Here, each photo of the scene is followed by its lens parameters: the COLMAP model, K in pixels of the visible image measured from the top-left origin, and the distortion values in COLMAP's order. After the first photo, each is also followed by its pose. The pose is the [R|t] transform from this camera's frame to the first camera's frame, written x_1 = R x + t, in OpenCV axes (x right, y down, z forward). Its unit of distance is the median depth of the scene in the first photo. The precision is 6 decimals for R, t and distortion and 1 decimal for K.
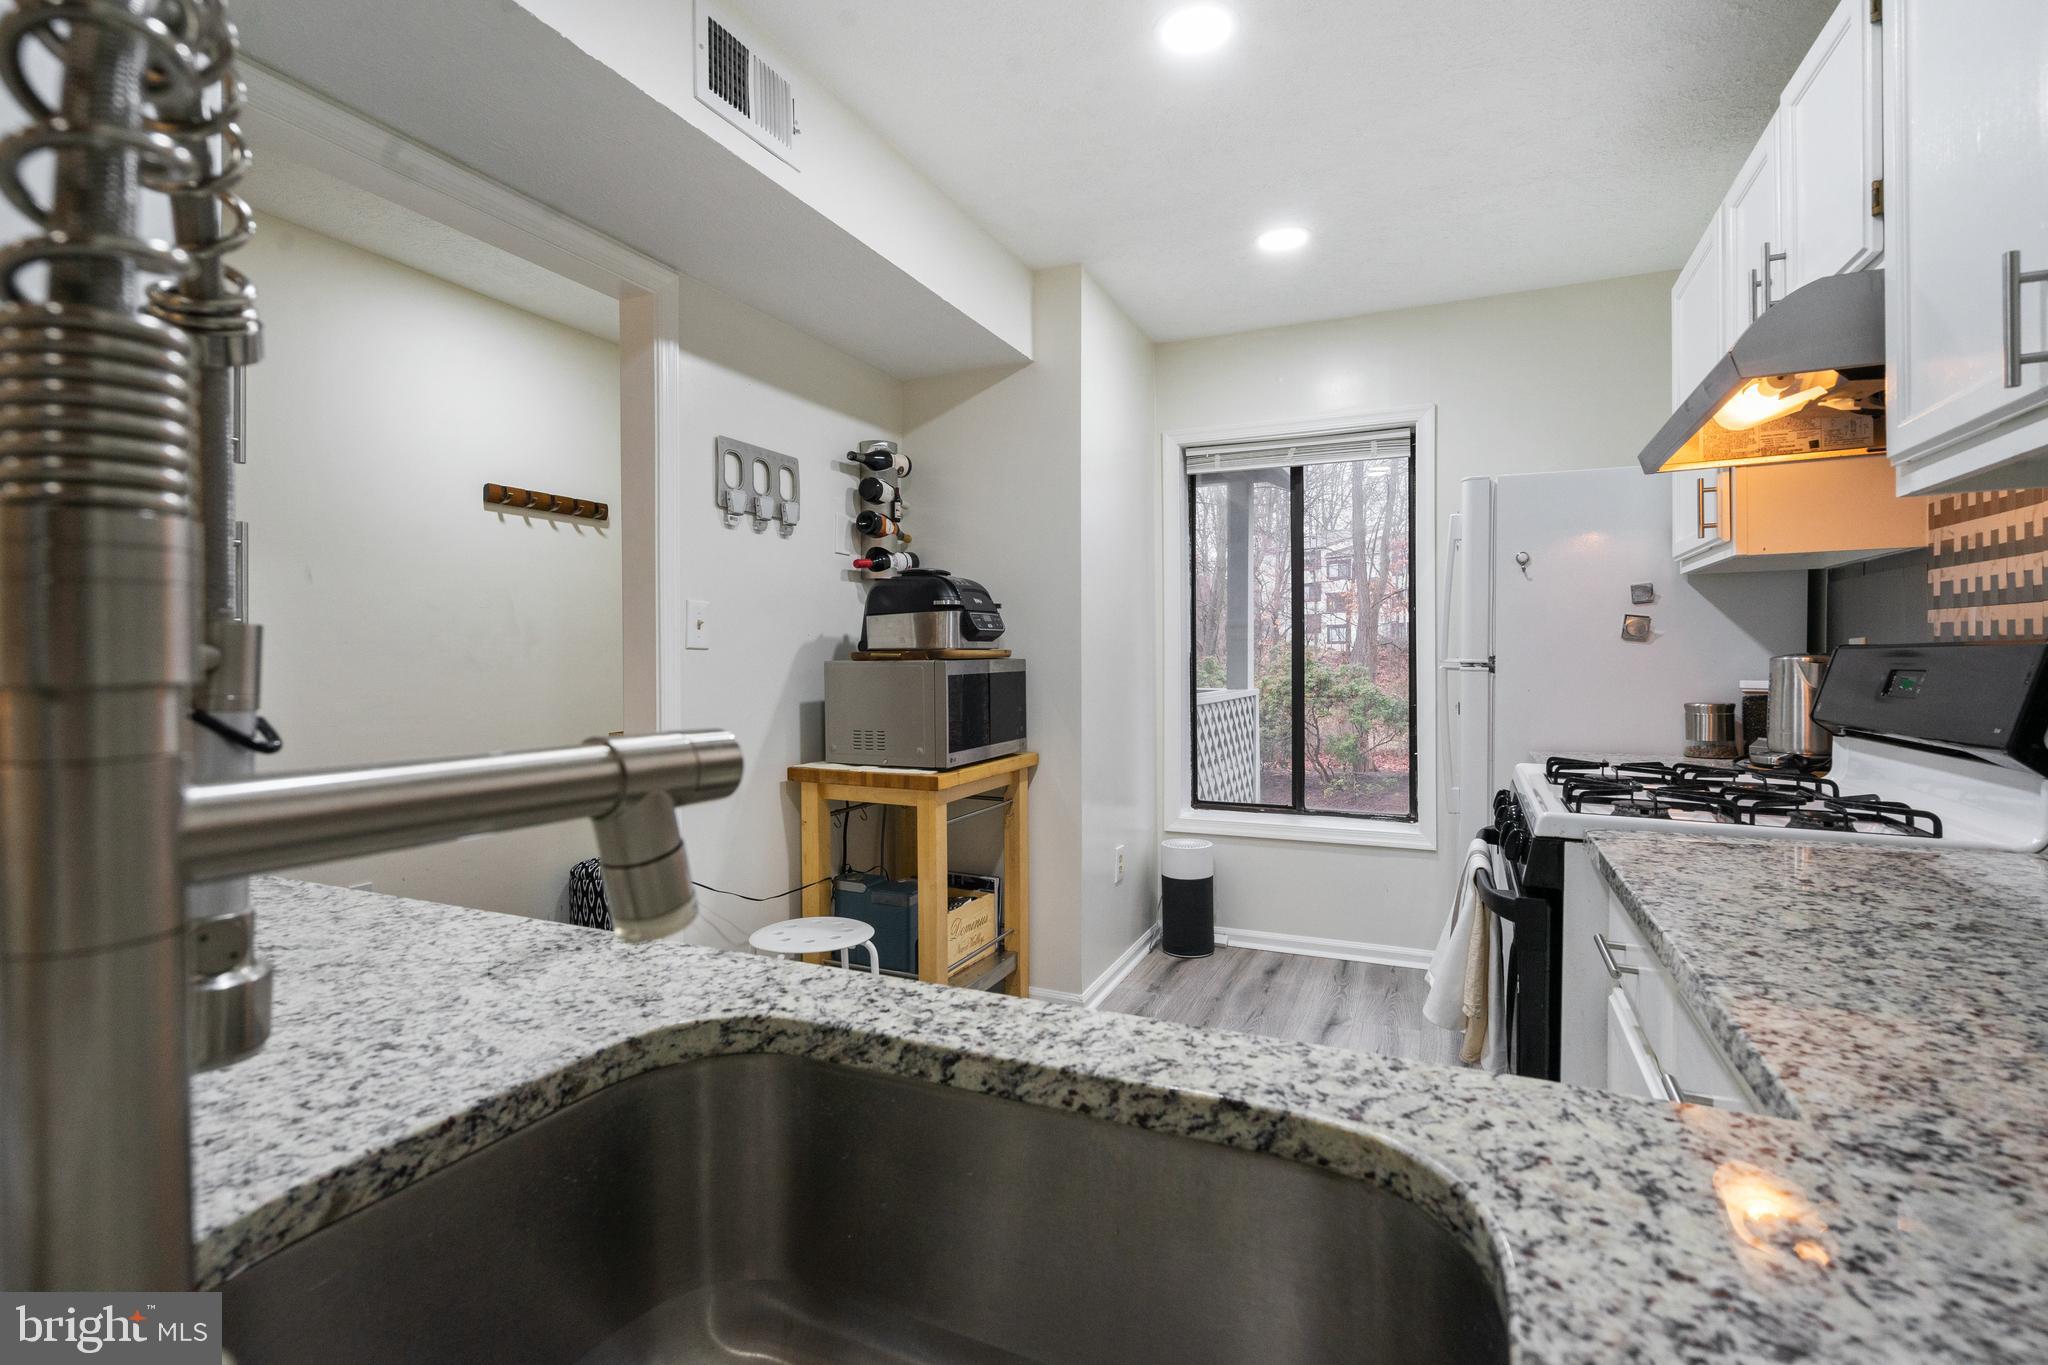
lens RADIAL K [[938.5, 0, 1019.2], [0, 938.5, 673.8], [0, 0, 1]] dist [-0.009270, 0.004335]
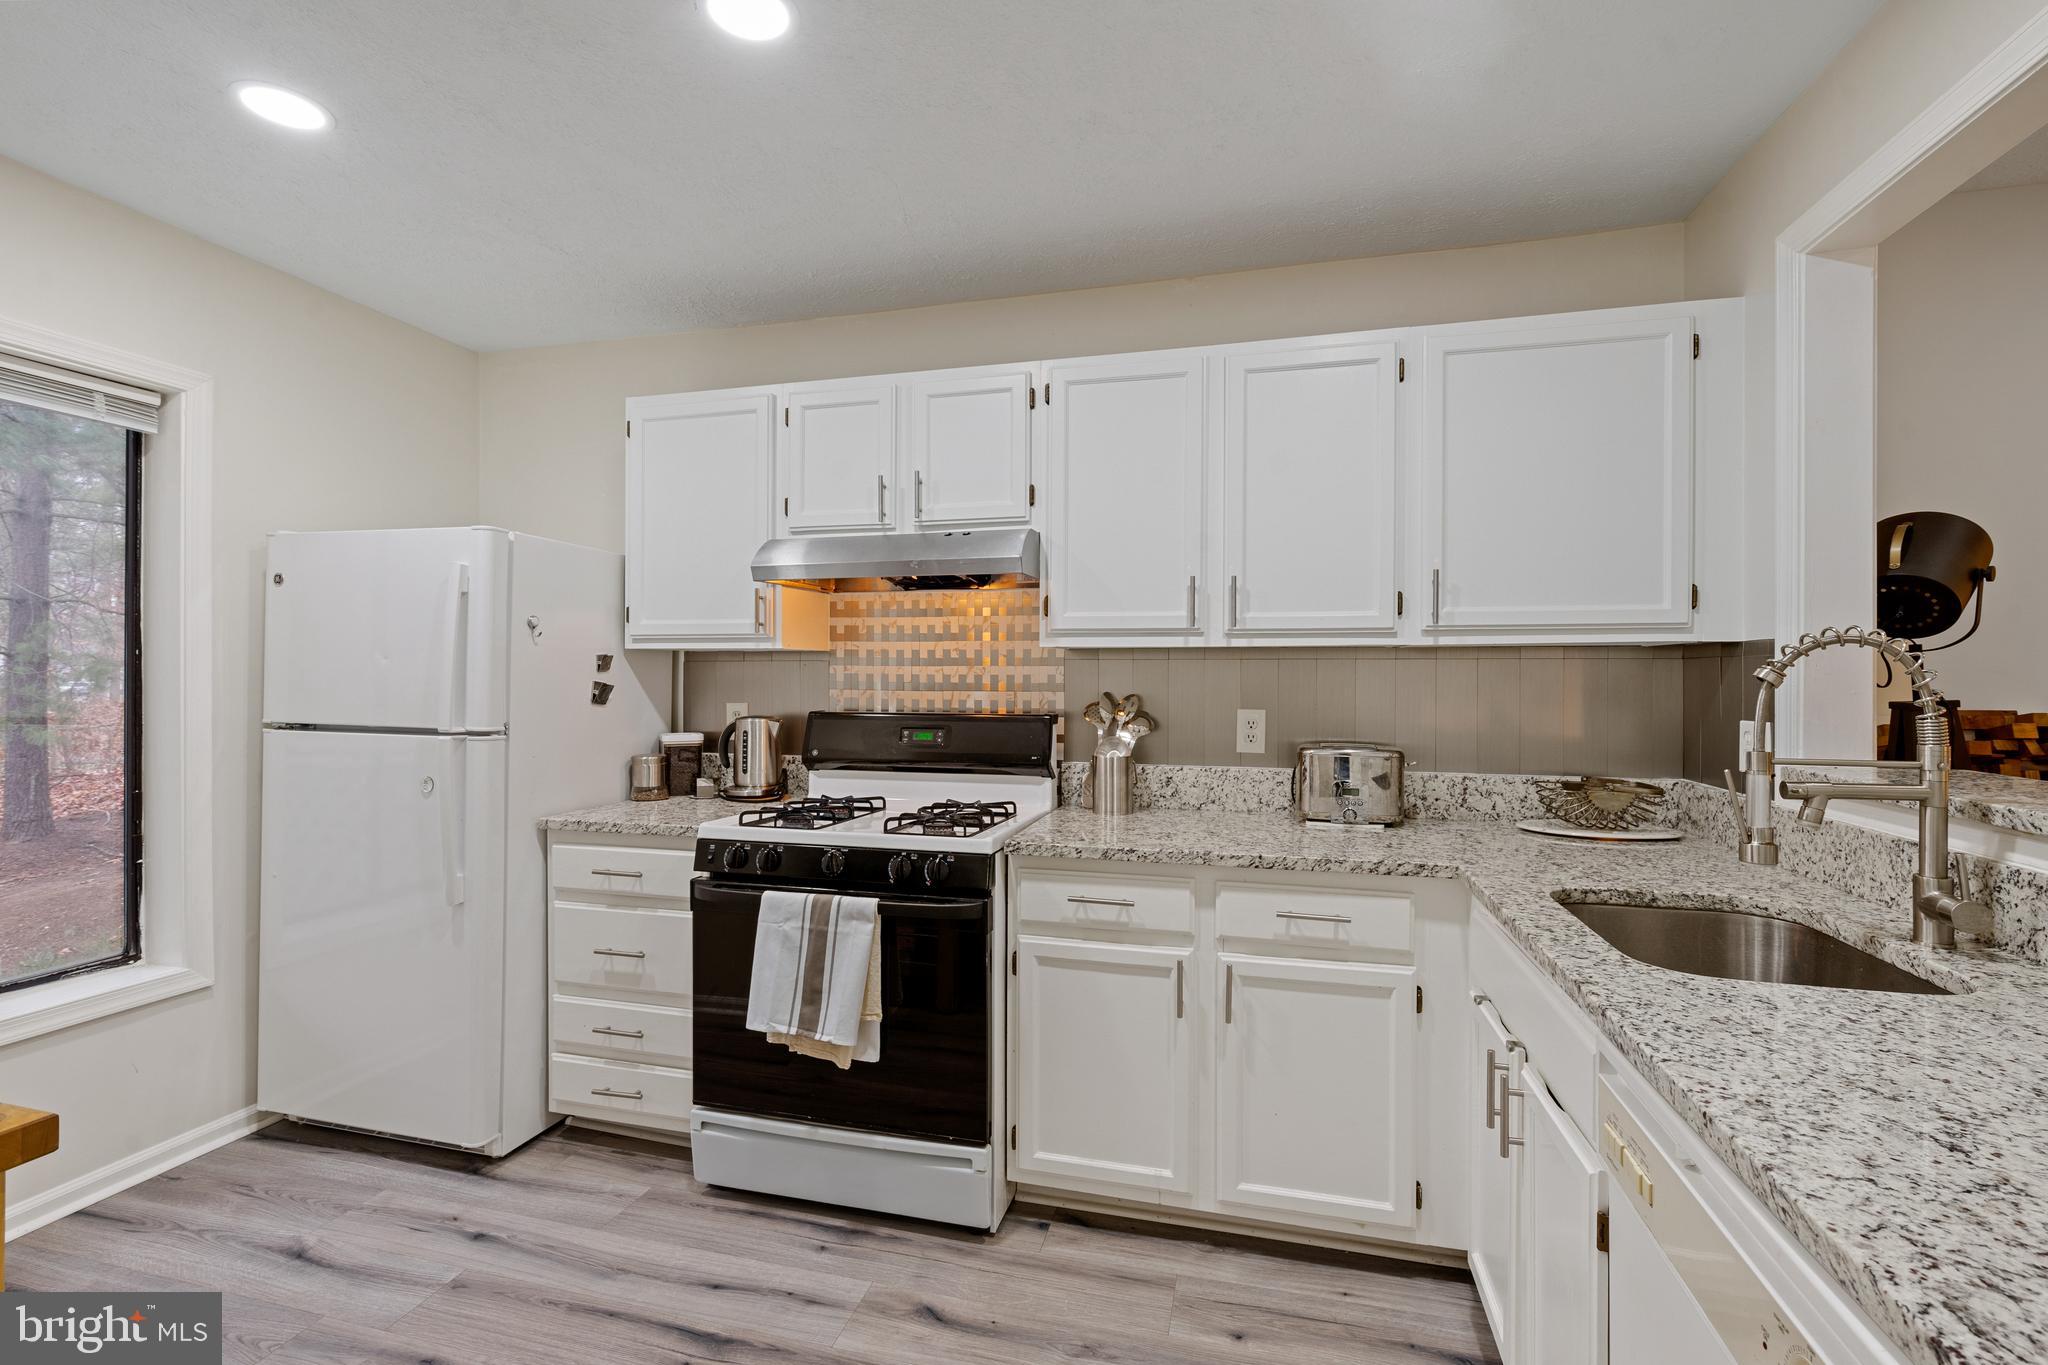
lens RADIAL K [[938.5, 0, 1004.1], [0, 938.5, 673.8], [0, 0, 1]] dist [-0.009270, 0.004335]
pose [[-0.160684, 0.007406, 0.986978, -0.433377], [0.013026, 0.999901, -0.005382, -0.048843], [-0.986920, 0.011991, -0.160765, 0.572802]]
